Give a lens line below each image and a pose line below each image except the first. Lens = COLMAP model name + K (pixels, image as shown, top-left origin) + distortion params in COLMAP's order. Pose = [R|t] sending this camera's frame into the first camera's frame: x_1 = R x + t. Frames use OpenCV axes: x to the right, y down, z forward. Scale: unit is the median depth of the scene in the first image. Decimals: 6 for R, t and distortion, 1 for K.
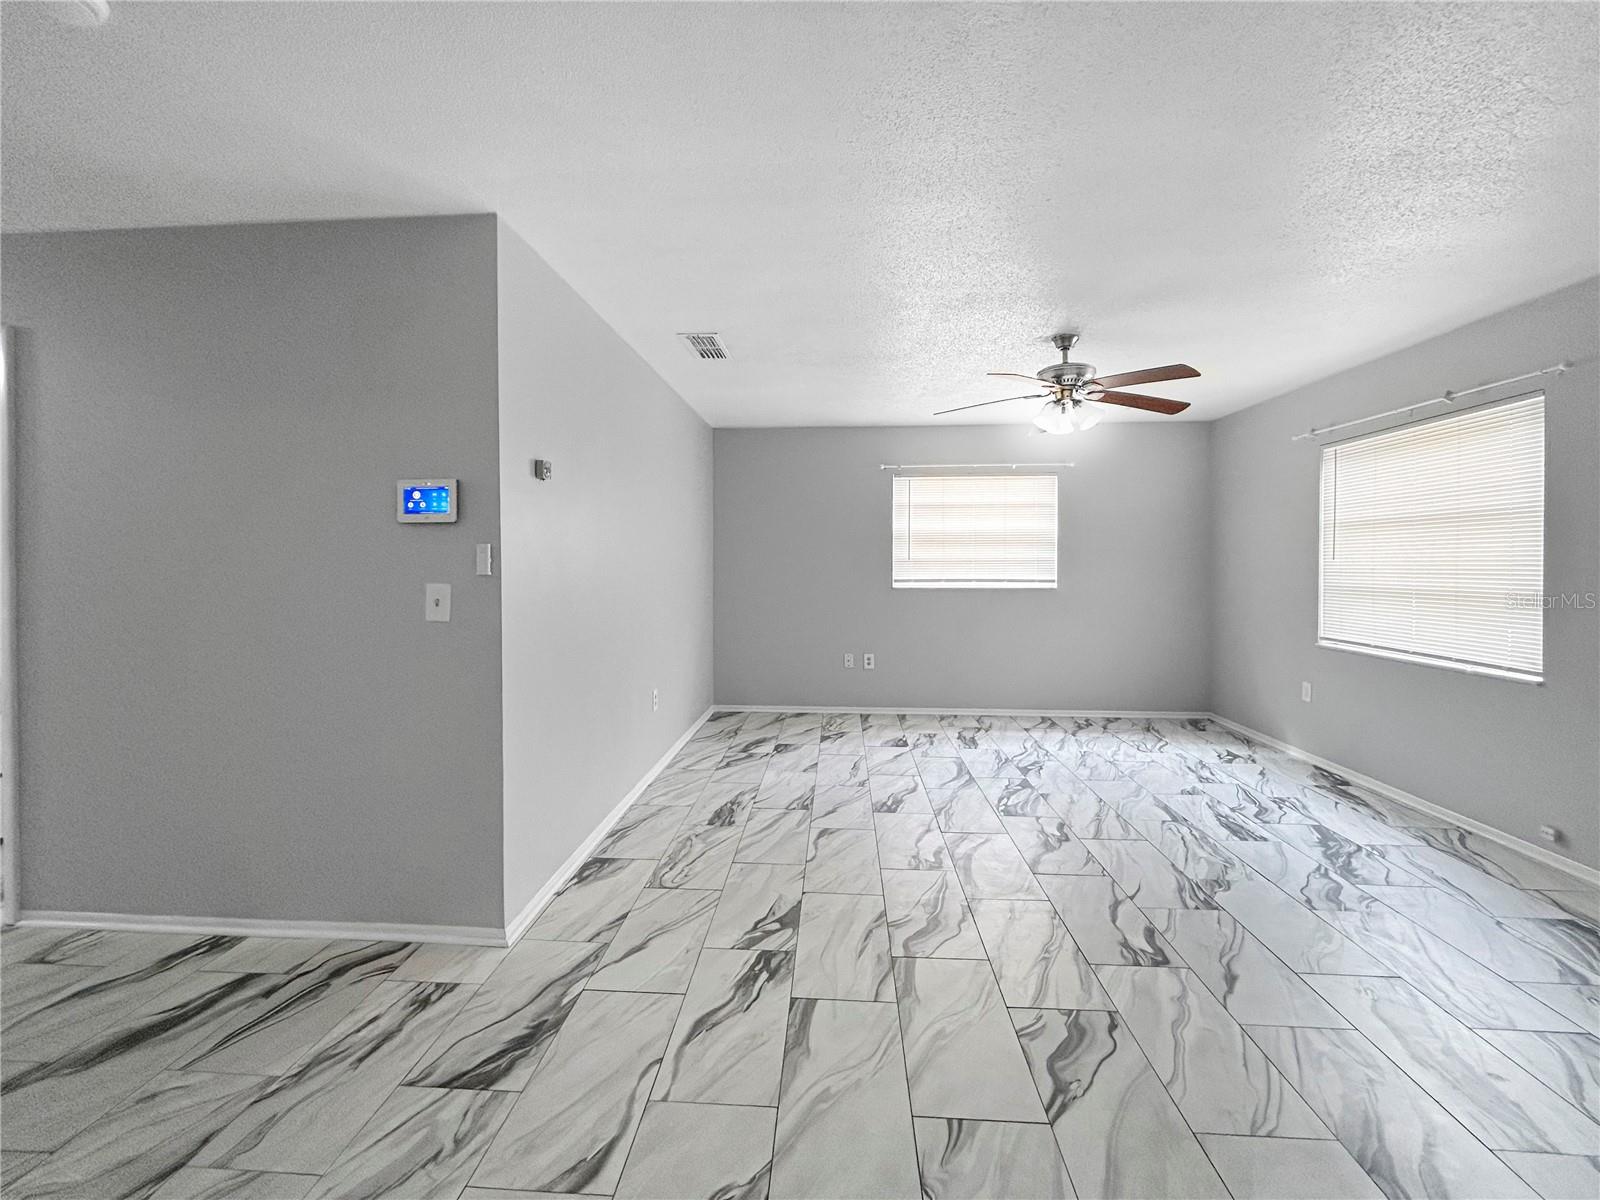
lens RADIAL K [[639.7, 0, 783.4], [0, 639.7, 567.4], [0, 0, 1]] dist [-0.001404, 0.001334]
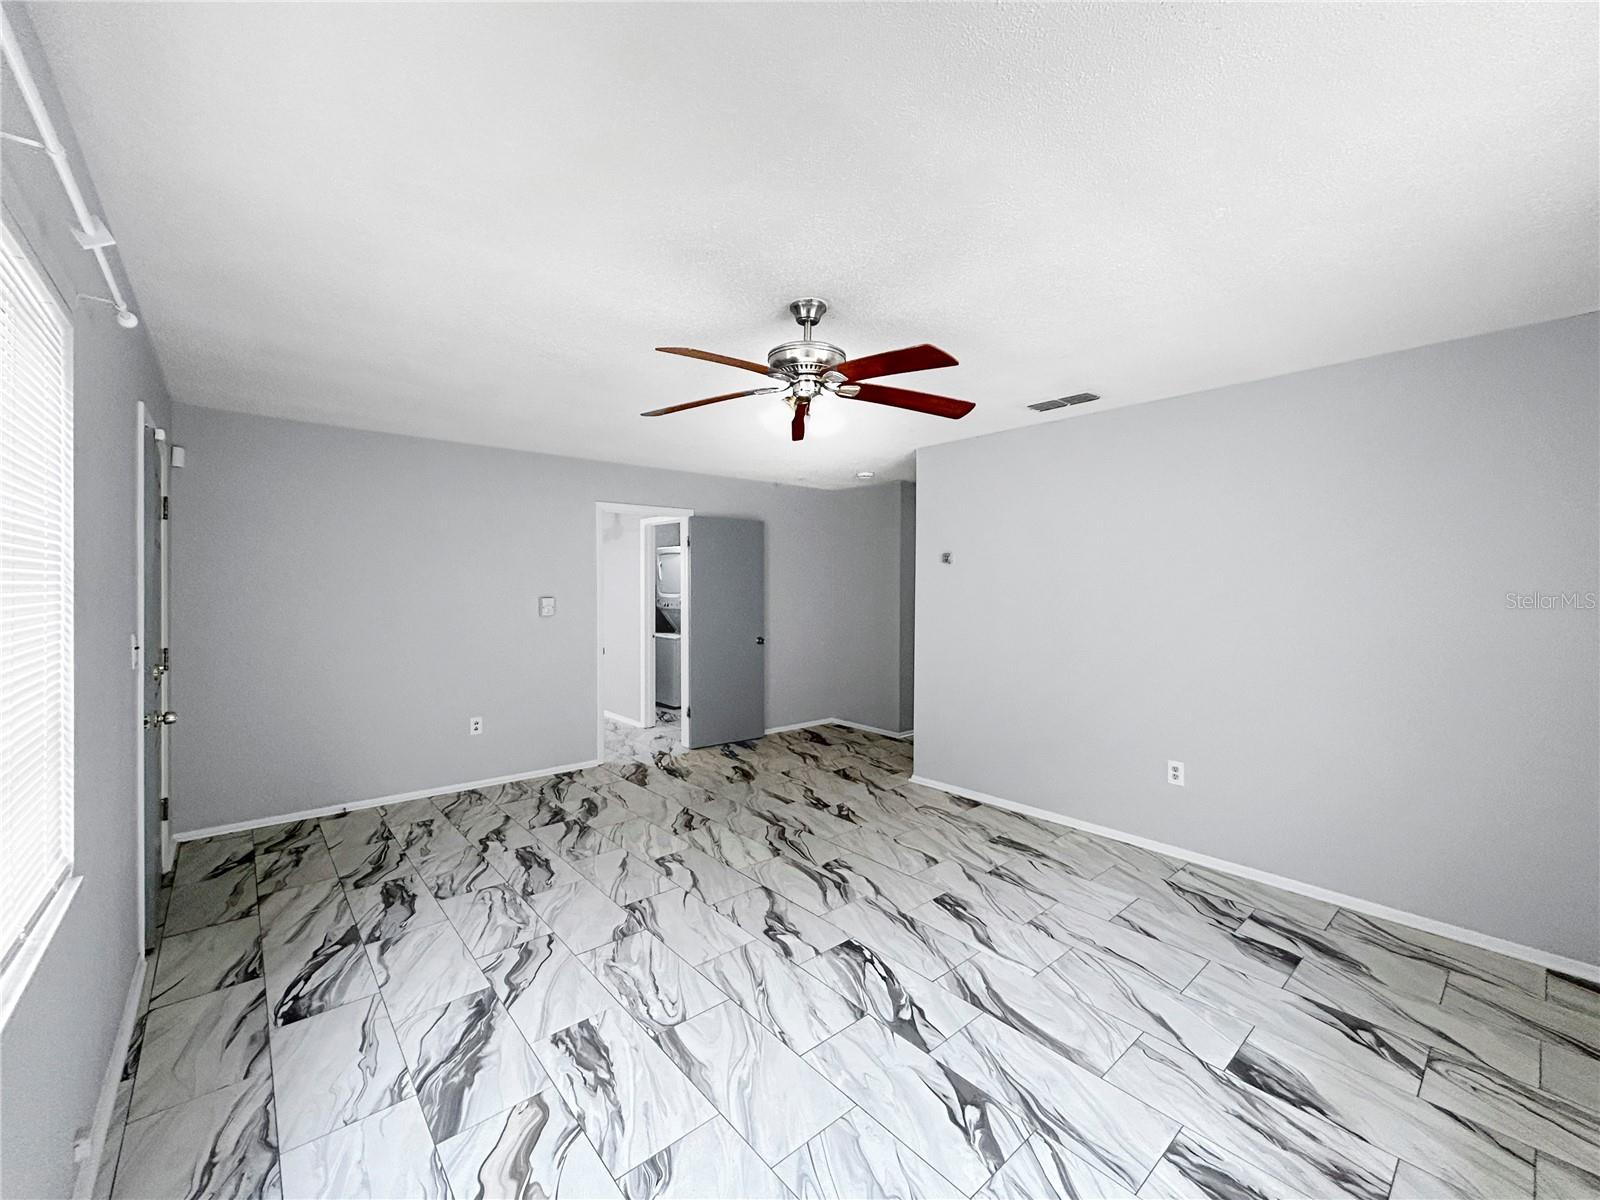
lens RADIAL K [[639.7, 0, 802.1], [0, 639.7, 594.7], [0, 0, 1]] dist [-0.001404, 0.001334]
pose [[-0.680653, 0.004503, -0.732592, 1.061288], [-0.009503, 0.999843, 0.014975, -0.061275], [0.732544, 0.017155, -0.680503, 1.633658]]
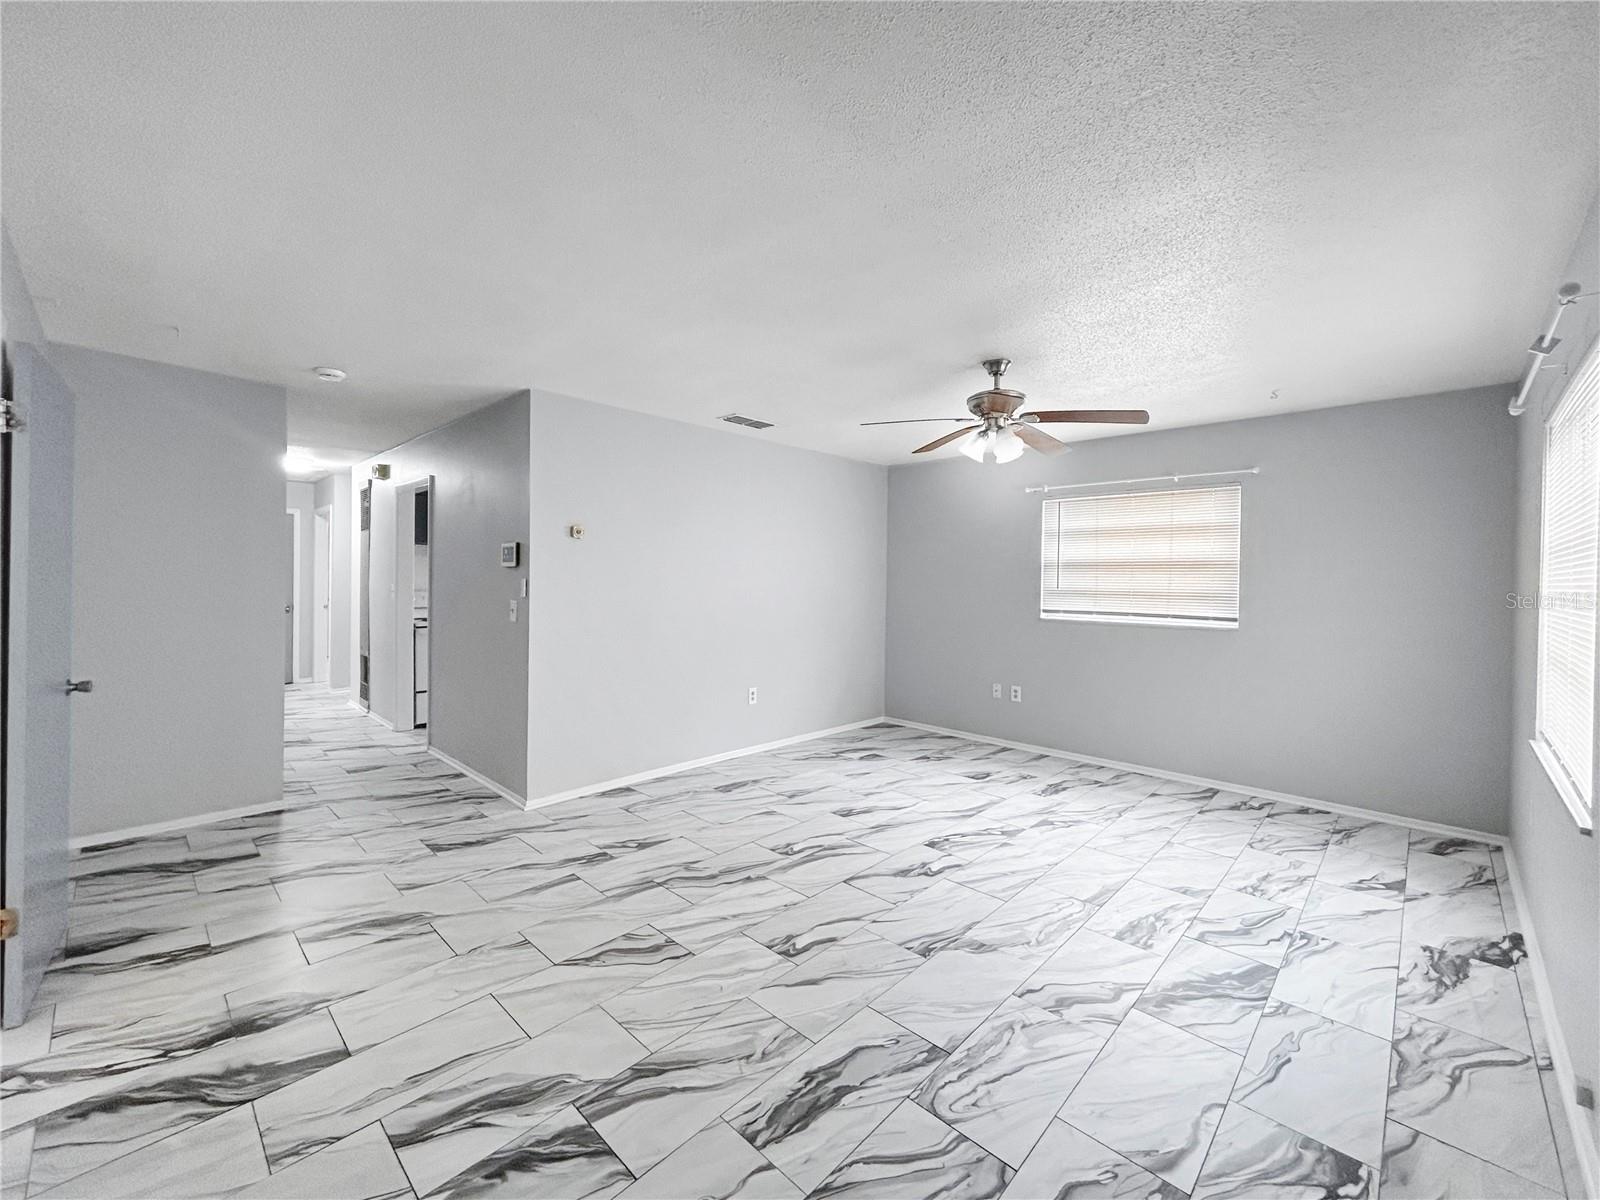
lens RADIAL K [[639.7, 0, 795.3], [0, 639.7, 586.1], [0, 0, 1]] dist [-0.001404, 0.001334]
pose [[0.772792, 0.018058, -0.634402, 0.905784], [-0.016258, 0.999830, 0.008656, -0.034112], [0.634451, 0.003625, 0.772955, 0.084349]]
